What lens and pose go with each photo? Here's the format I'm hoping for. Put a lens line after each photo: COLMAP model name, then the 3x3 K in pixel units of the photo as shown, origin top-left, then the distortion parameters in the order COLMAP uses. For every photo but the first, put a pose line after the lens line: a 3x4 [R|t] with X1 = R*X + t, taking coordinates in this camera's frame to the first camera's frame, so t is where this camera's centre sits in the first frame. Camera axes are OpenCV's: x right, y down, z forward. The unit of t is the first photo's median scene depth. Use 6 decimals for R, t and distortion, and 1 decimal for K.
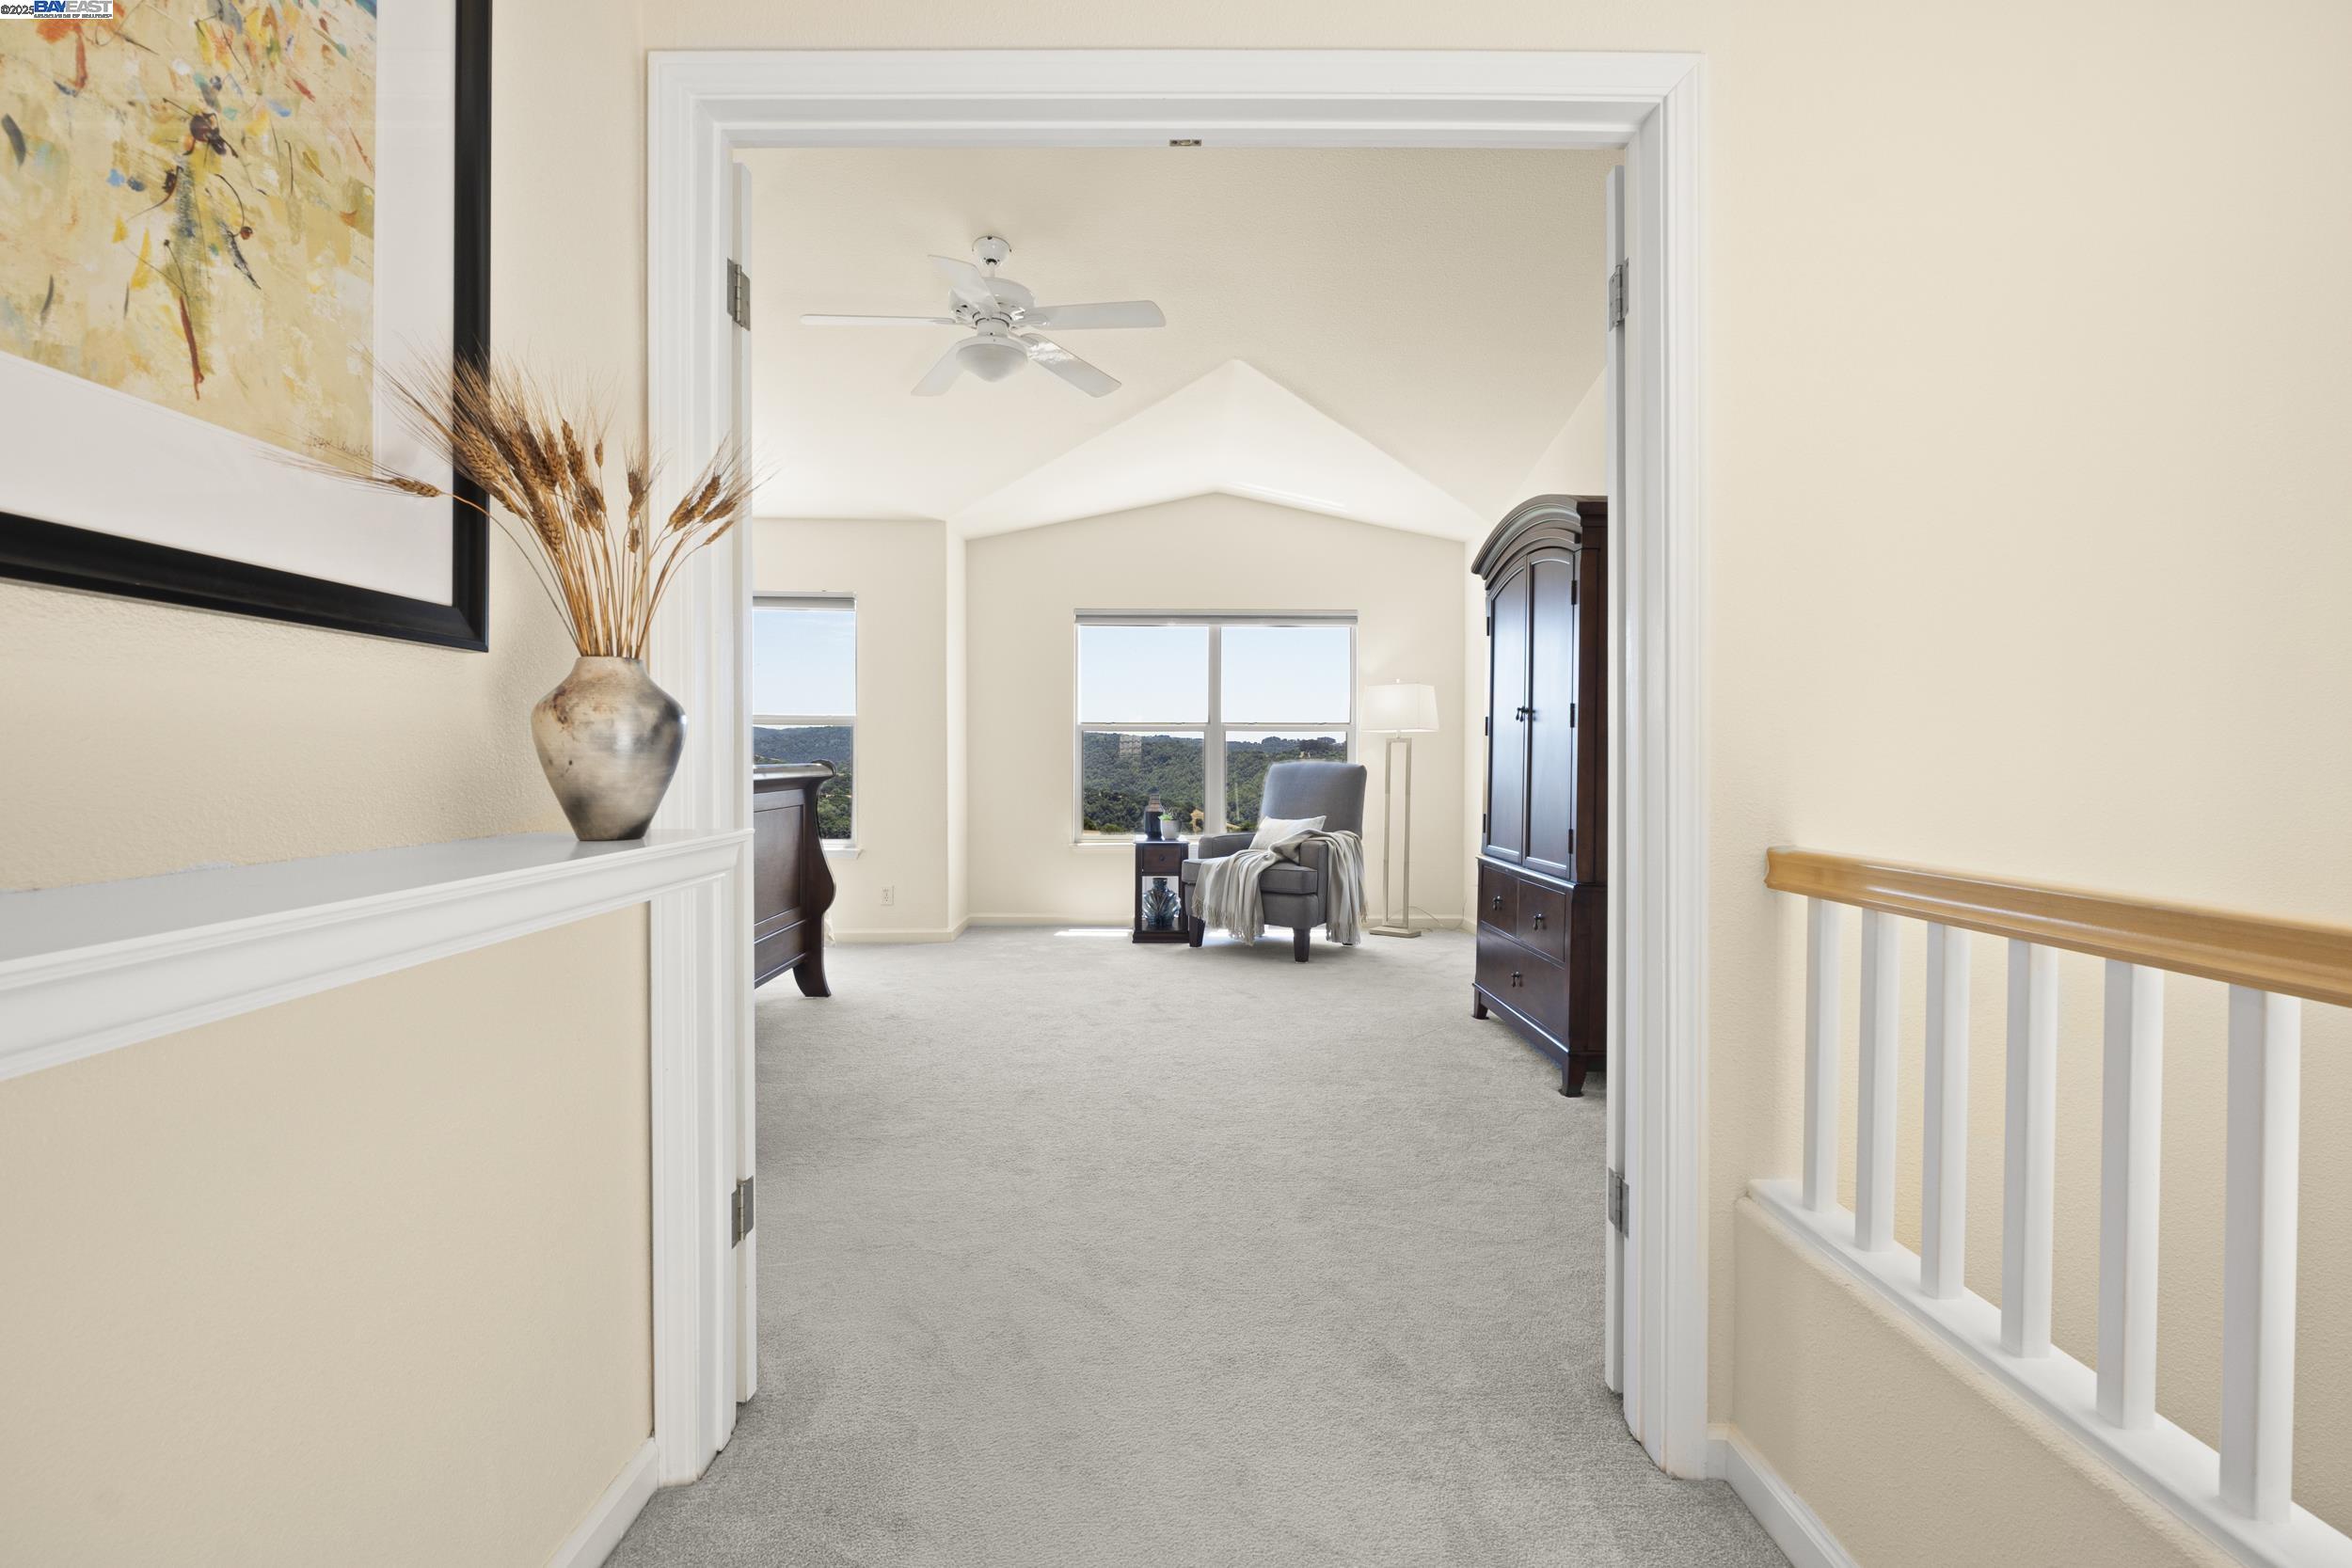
lens RADIAL K [[1083.9, 0, 1171.4], [0, 1083.9, 770.0], [0, 0, 1]] dist [-0.010132, 0.000655]
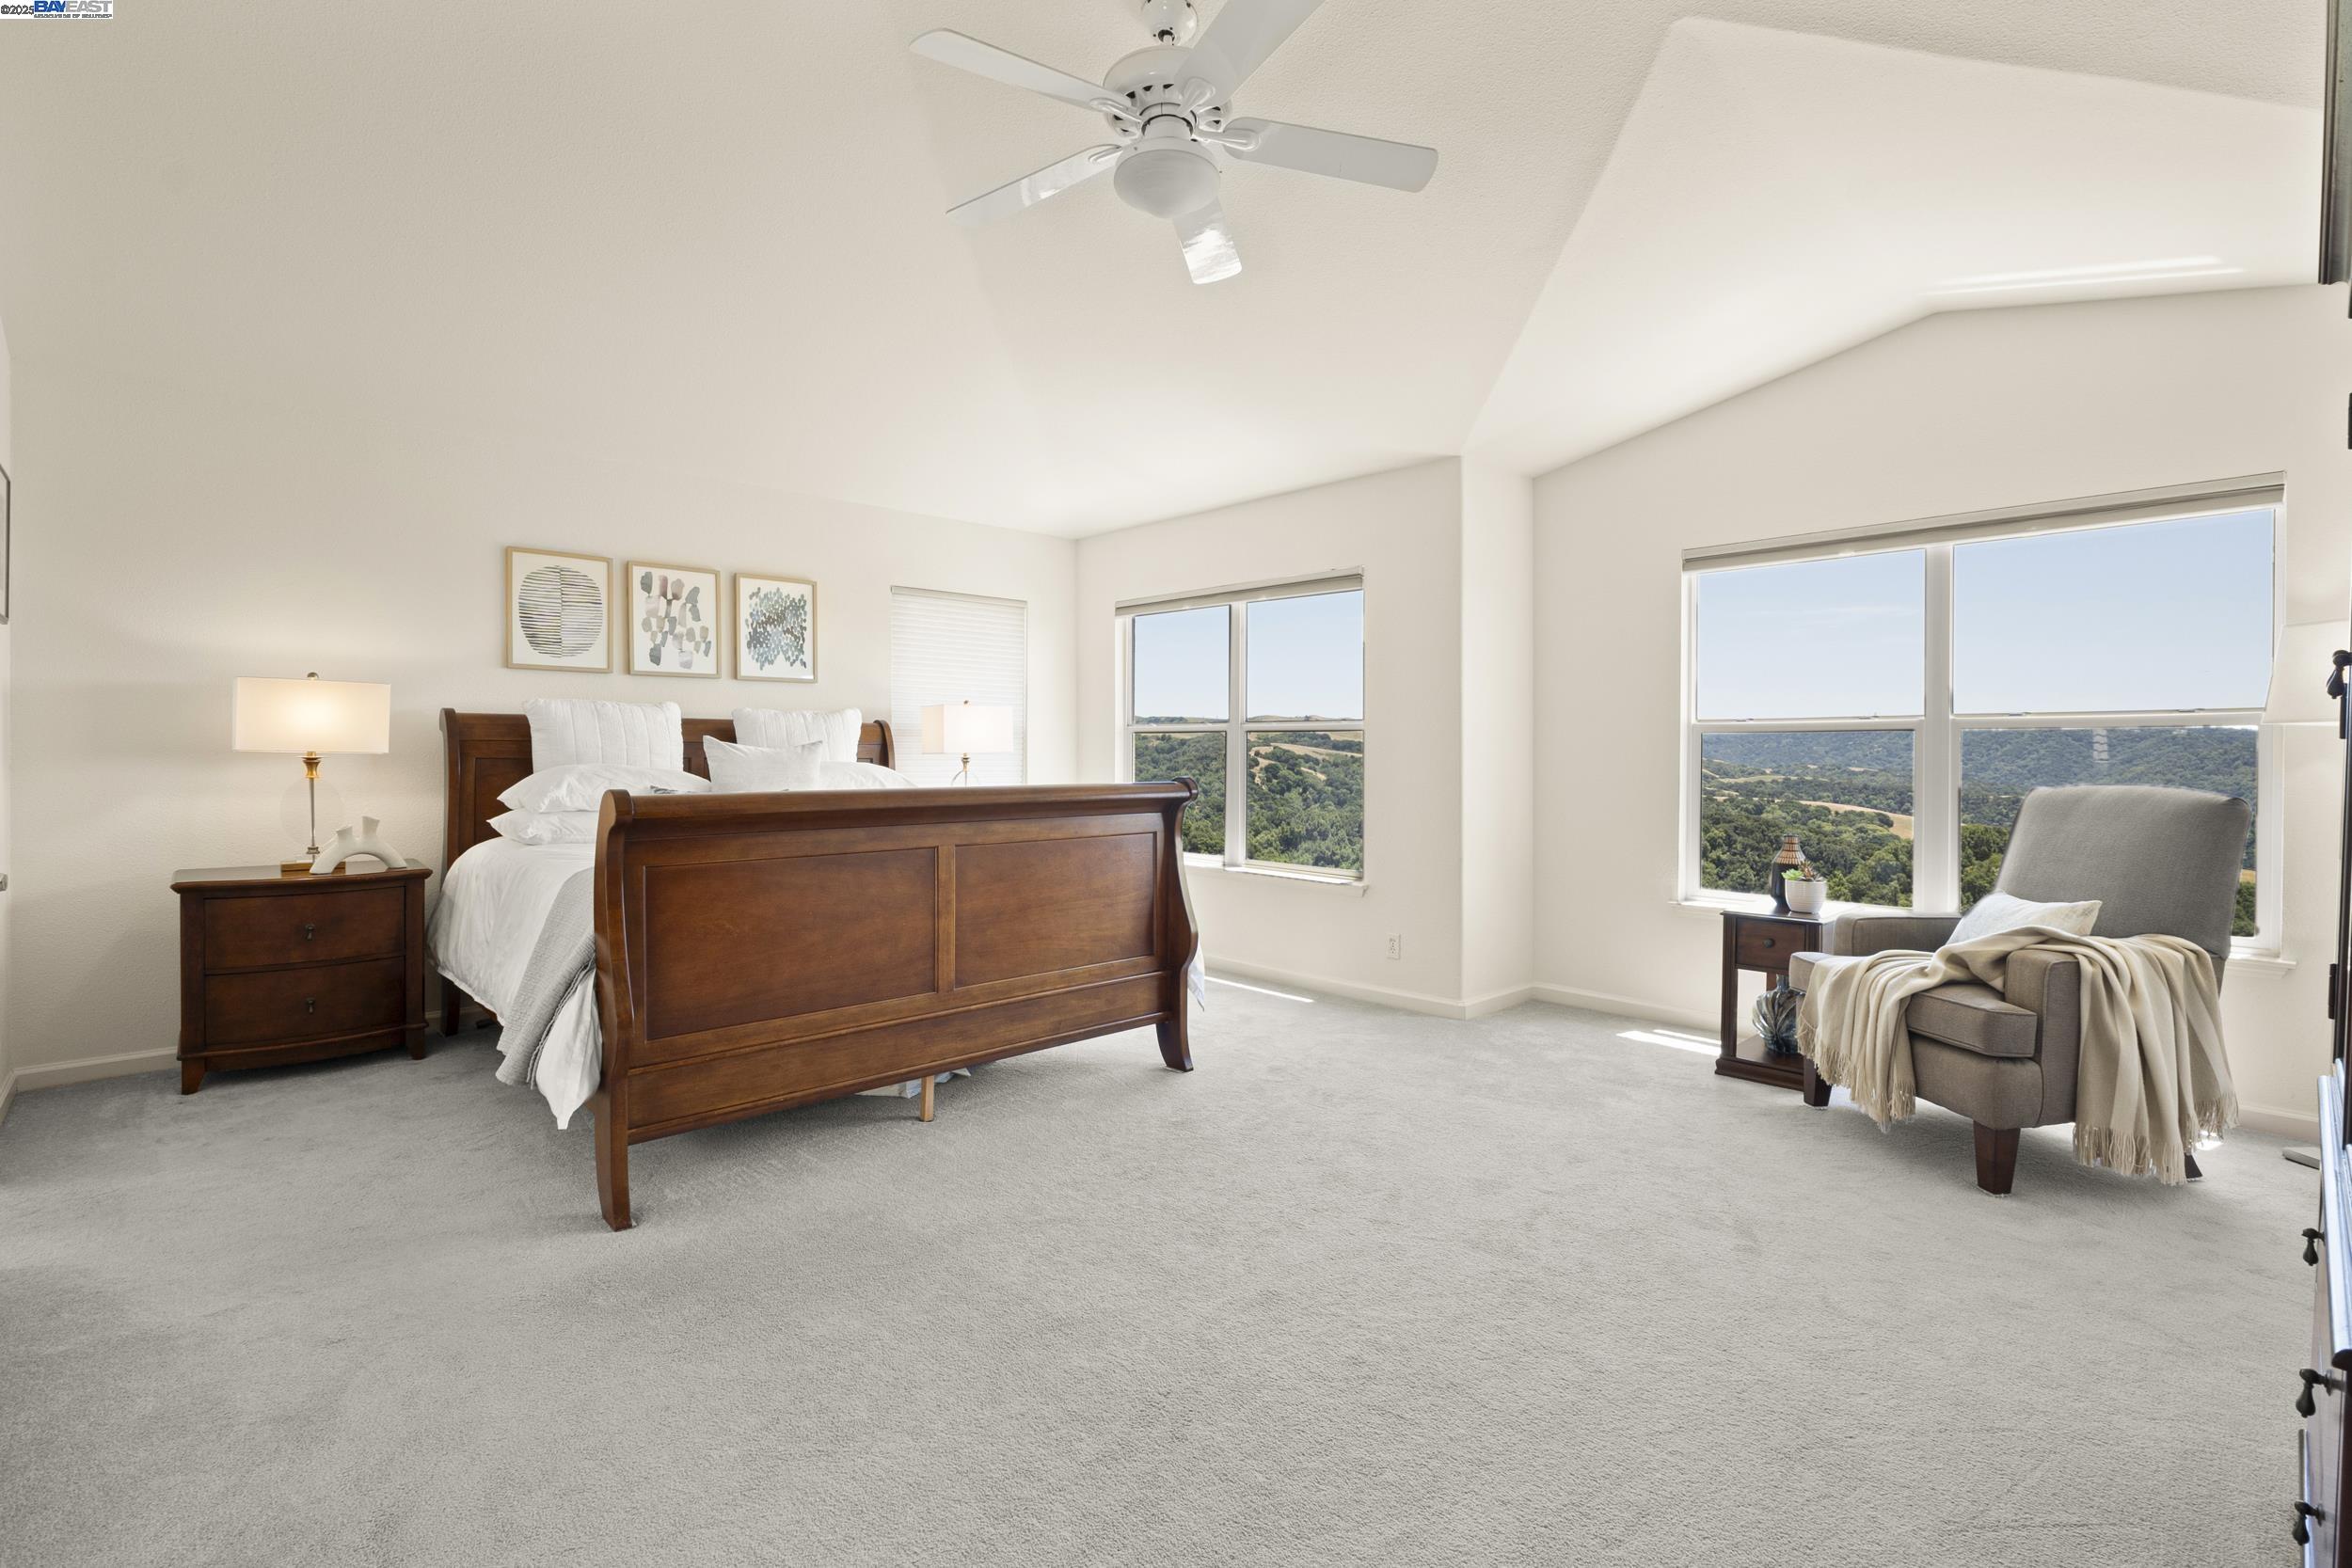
lens RADIAL K [[1083.9, 0, 1167.8], [0, 1083.9, 774.2], [0, 0, 1]] dist [-0.010132, 0.000655]
pose [[0.669978, 0.013543, -0.742257, 0.222413], [-0.010827, 0.999905, 0.008472, -0.014706], [0.742302, 0.002361, 0.670062, 0.367454]]
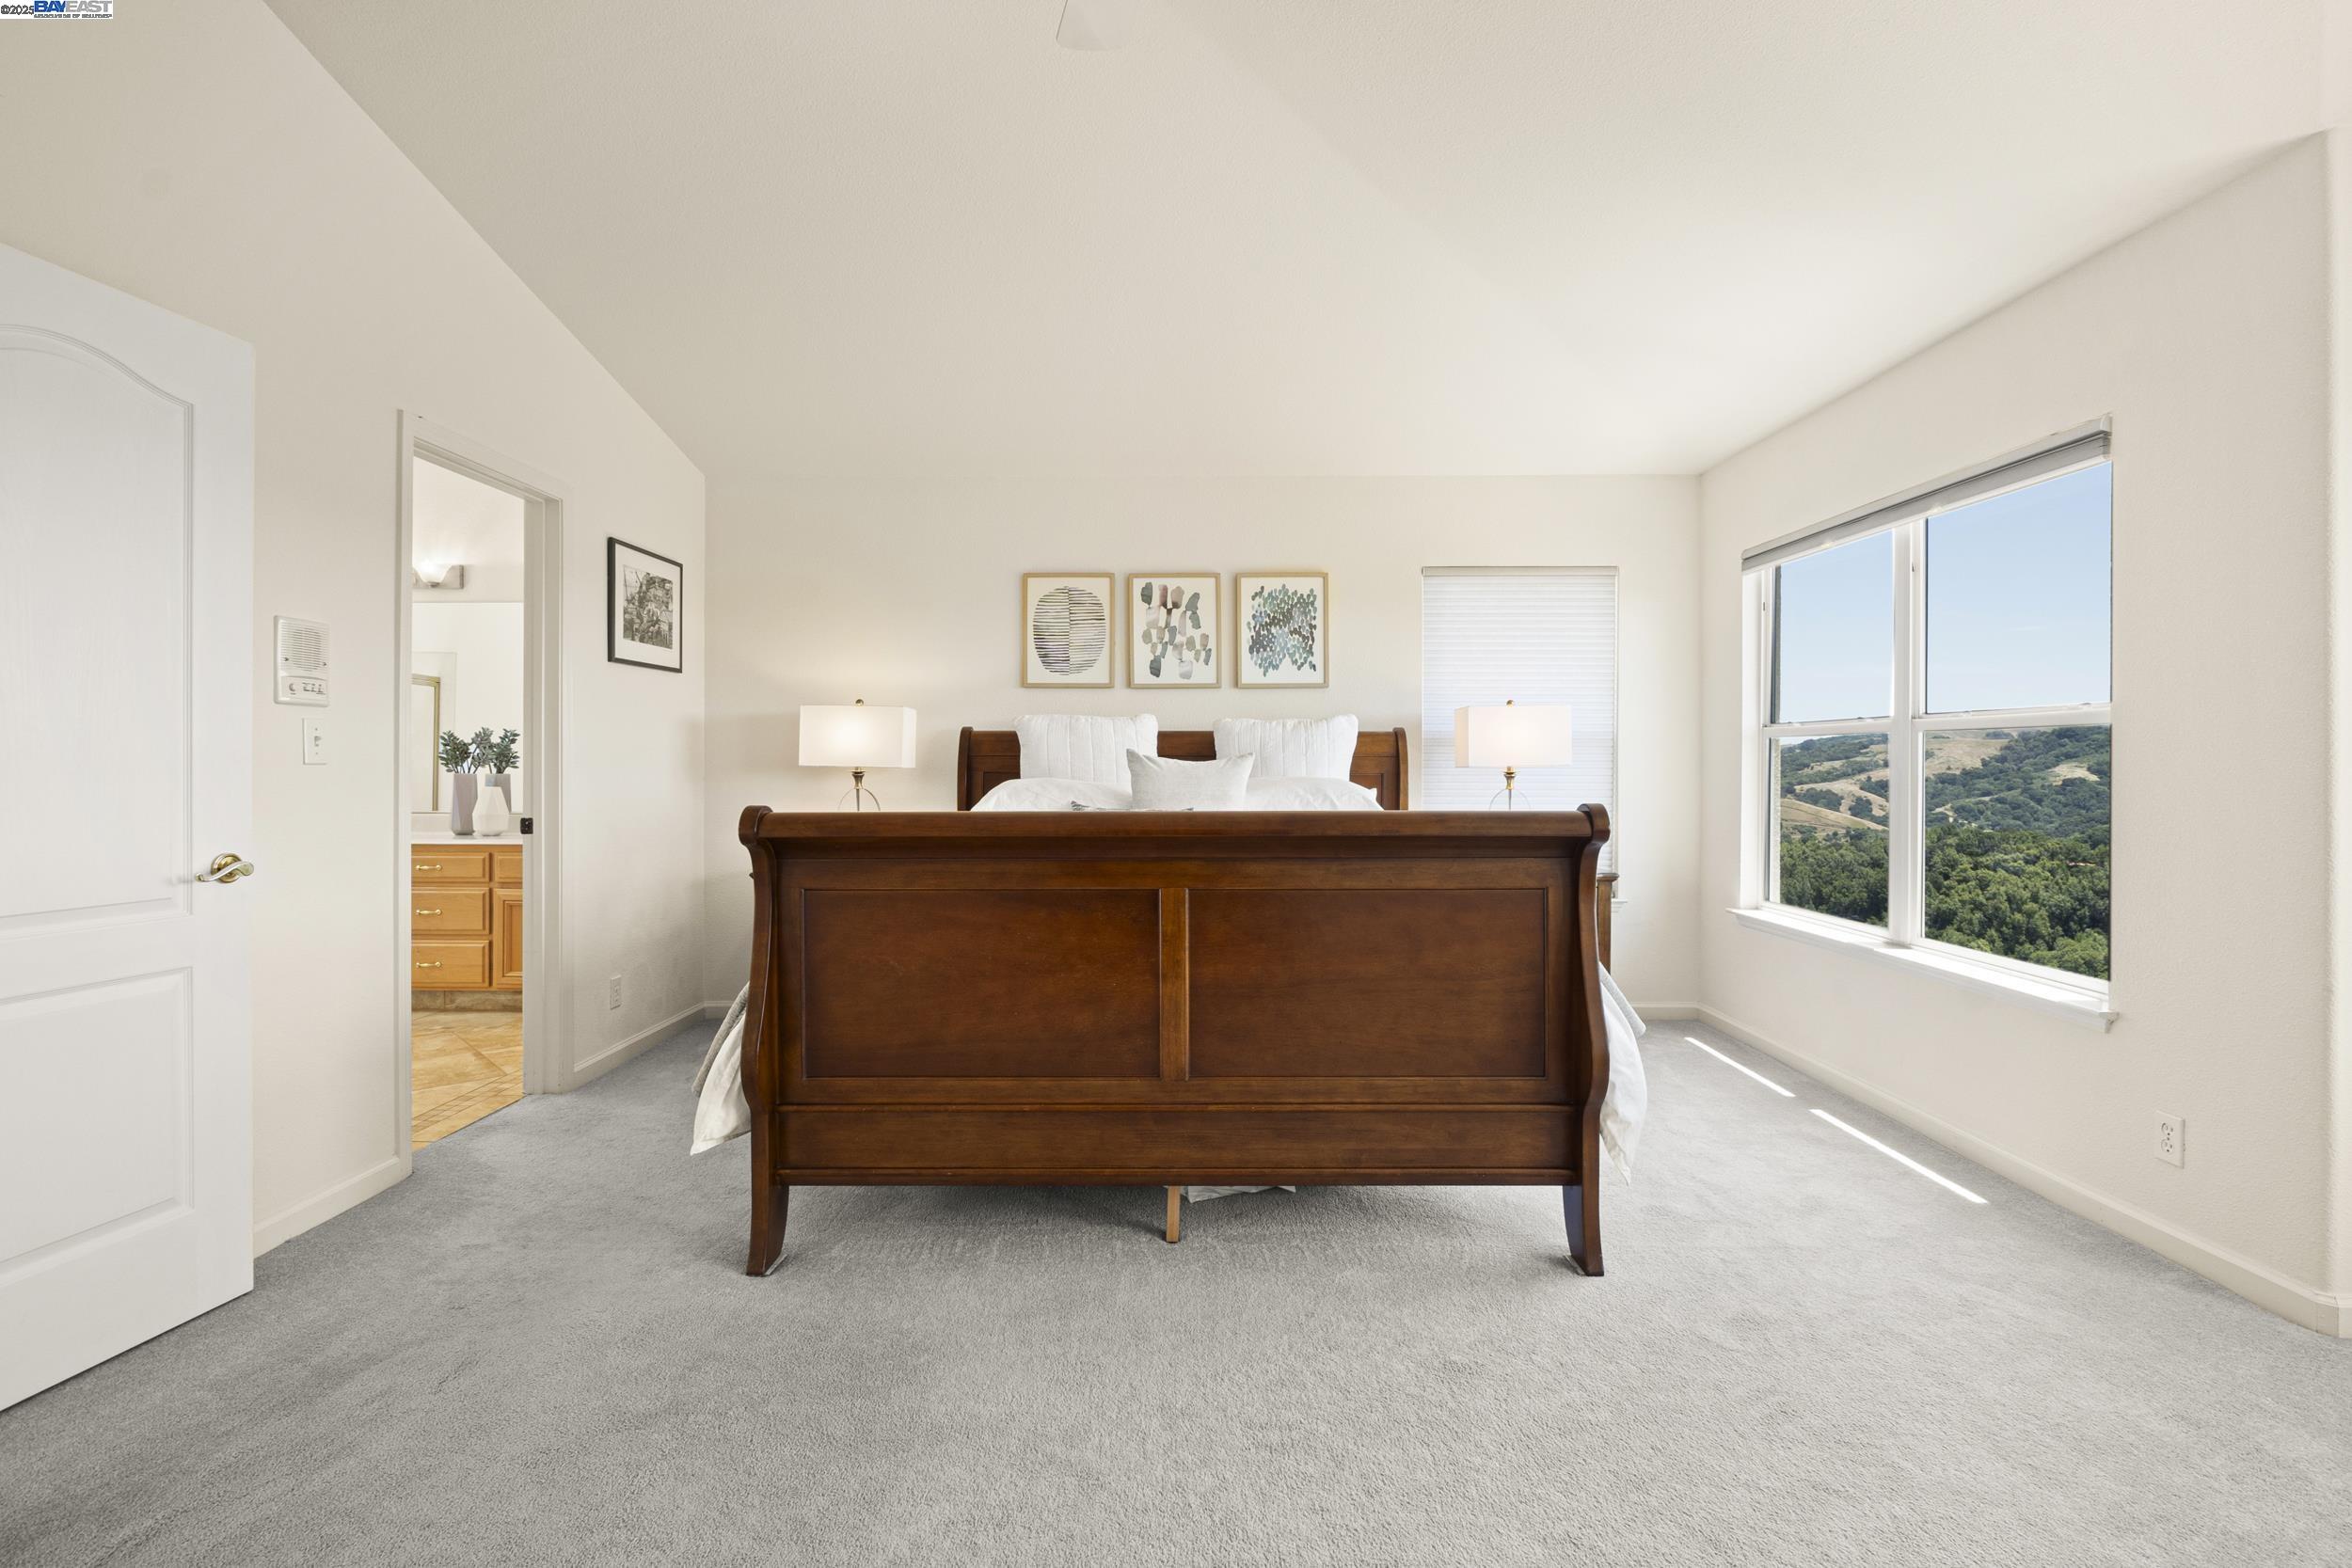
lens RADIAL K [[1083.9, 0, 1177.4], [0, 1083.9, 786.8], [0, 0, 1]] dist [-0.010132, 0.000655]
pose [[-0.025523, 0.016204, -0.999543, 0.154478], [-0.013207, 0.999776, 0.016545, -0.018771], [0.999587, 0.013624, -0.025303, 0.671032]]
